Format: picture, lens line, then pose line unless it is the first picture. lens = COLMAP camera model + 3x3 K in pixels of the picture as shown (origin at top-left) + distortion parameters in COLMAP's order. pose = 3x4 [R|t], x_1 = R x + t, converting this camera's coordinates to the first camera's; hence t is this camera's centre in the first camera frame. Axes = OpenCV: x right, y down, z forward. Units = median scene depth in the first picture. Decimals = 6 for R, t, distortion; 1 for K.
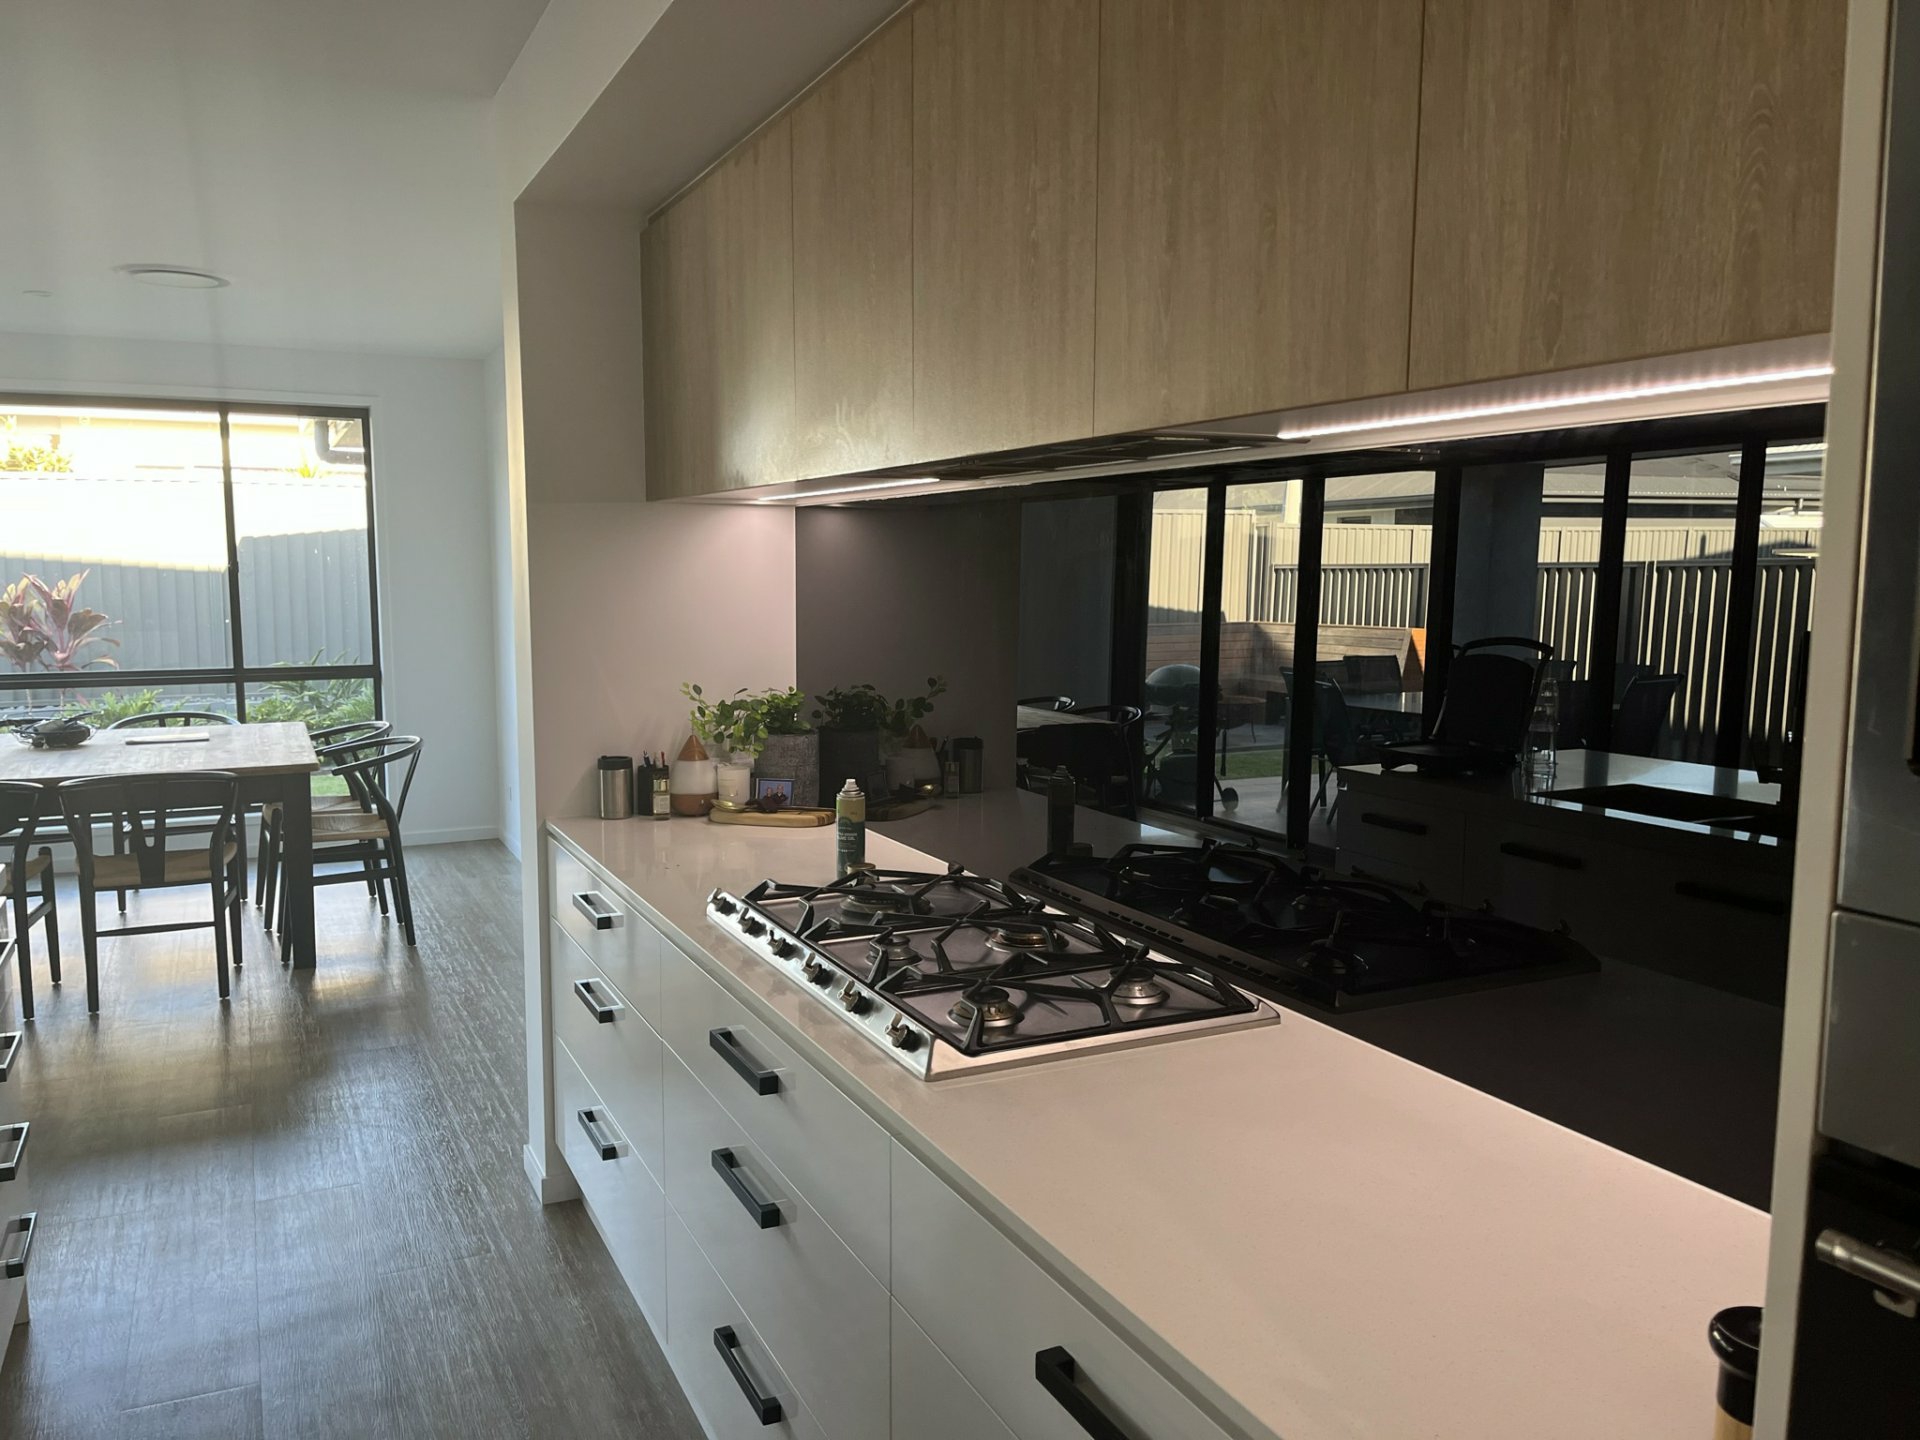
lens RADIAL K [[1436.5, 0, 931.0], [0, 1436.5, 722.5], [0, 0, 1]] dist [0.069531, -0.096235]
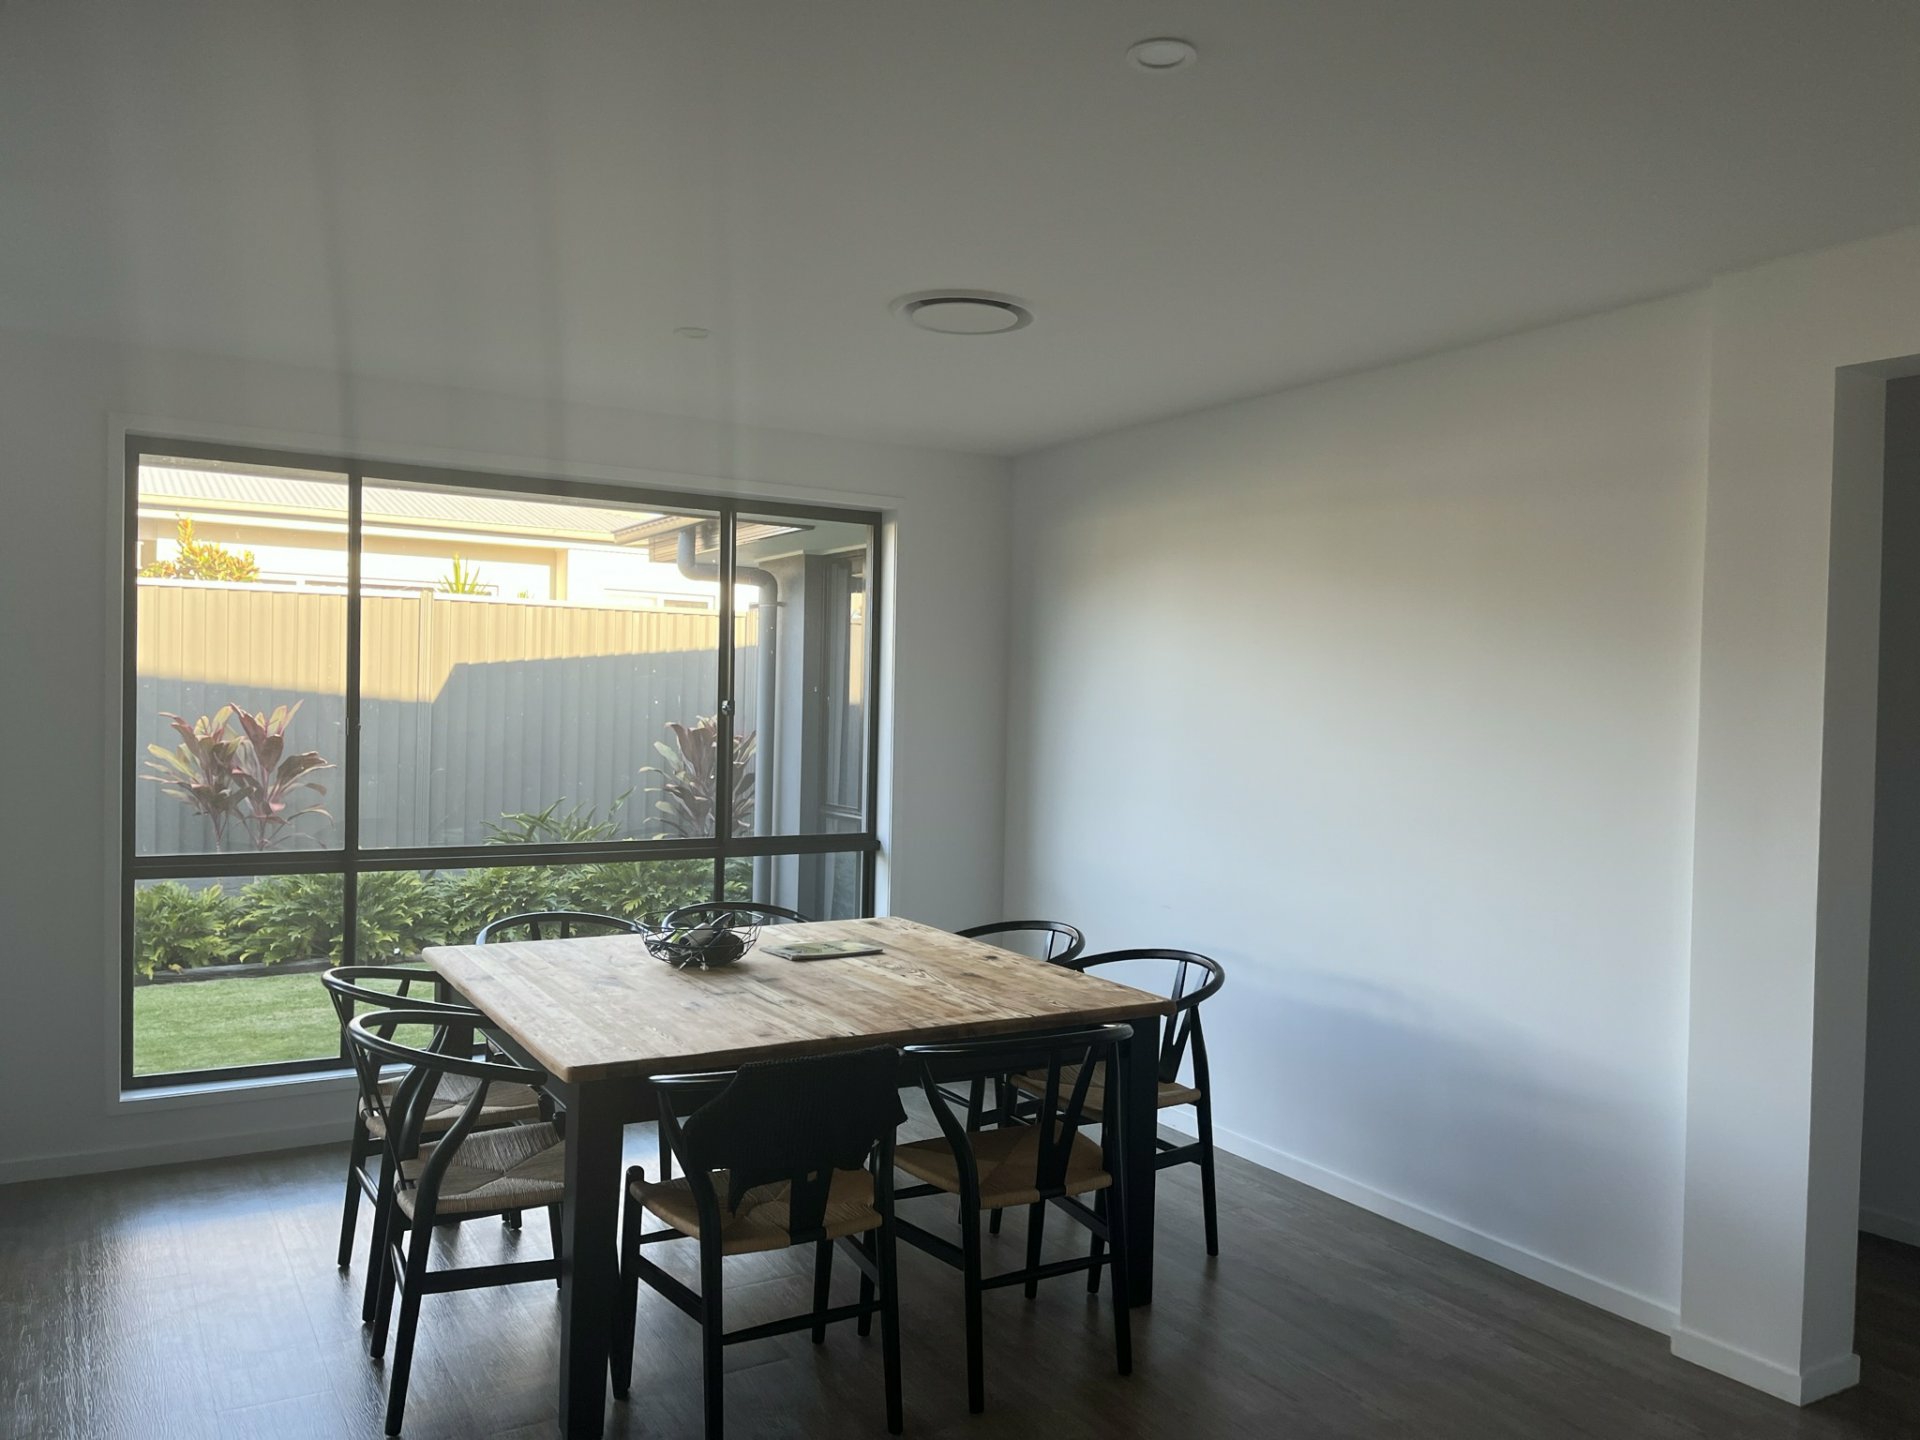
lens RADIAL K [[1433.9, 0, 959.3], [0, 1433.9, 736.6], [0, 0, 1]] dist [0.075604, -0.102236]
pose [[0.995113, 0.014888, 0.097609, -0.498948], [-0.006606, 0.996391, -0.084629, -0.028427], [-0.098517, 0.083571, 0.991620, 0.253270]]
